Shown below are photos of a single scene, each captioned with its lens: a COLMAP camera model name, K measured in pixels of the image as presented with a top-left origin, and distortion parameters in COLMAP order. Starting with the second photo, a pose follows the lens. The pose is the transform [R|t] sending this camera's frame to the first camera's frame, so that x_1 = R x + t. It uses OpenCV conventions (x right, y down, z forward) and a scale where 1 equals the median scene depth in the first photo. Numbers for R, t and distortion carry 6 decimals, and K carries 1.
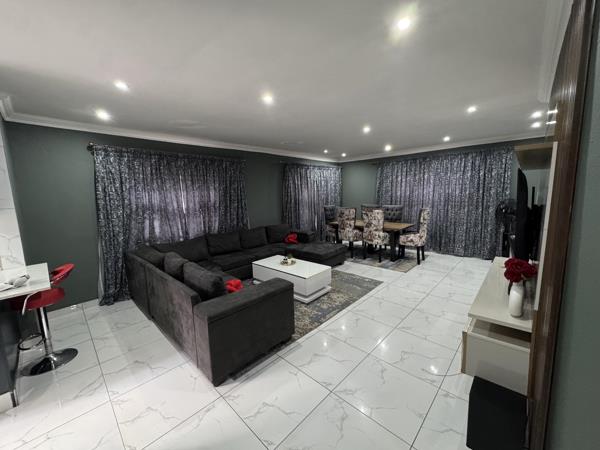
lens RADIAL K [[243.8, 0, 297.9], [0, 243.8, 223.0], [0, 0, 1]] dist [0.001341, 0.000064]
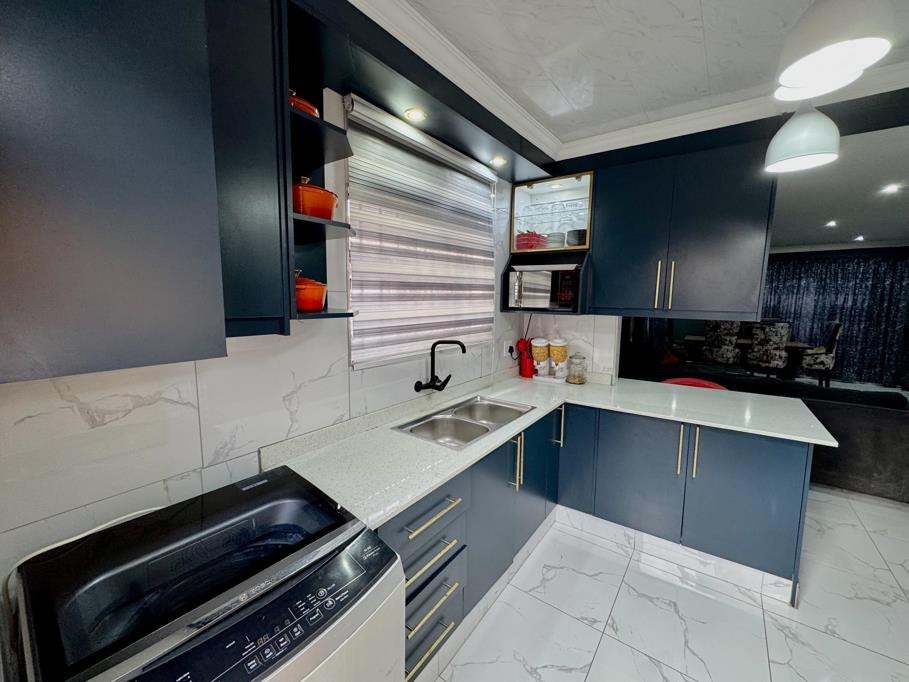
lens RADIAL K [[369.4, 0, 453.2], [0, 369.4, 342.1], [0, 0, 1]] dist [0.001341, 0.000064]
pose [[0.988544, 0.019351, 0.149686, -0.871916], [-0.018542, 0.999805, -0.006801, 0.034293], [-0.149788, 0.003948, 0.988710, -0.020027]]
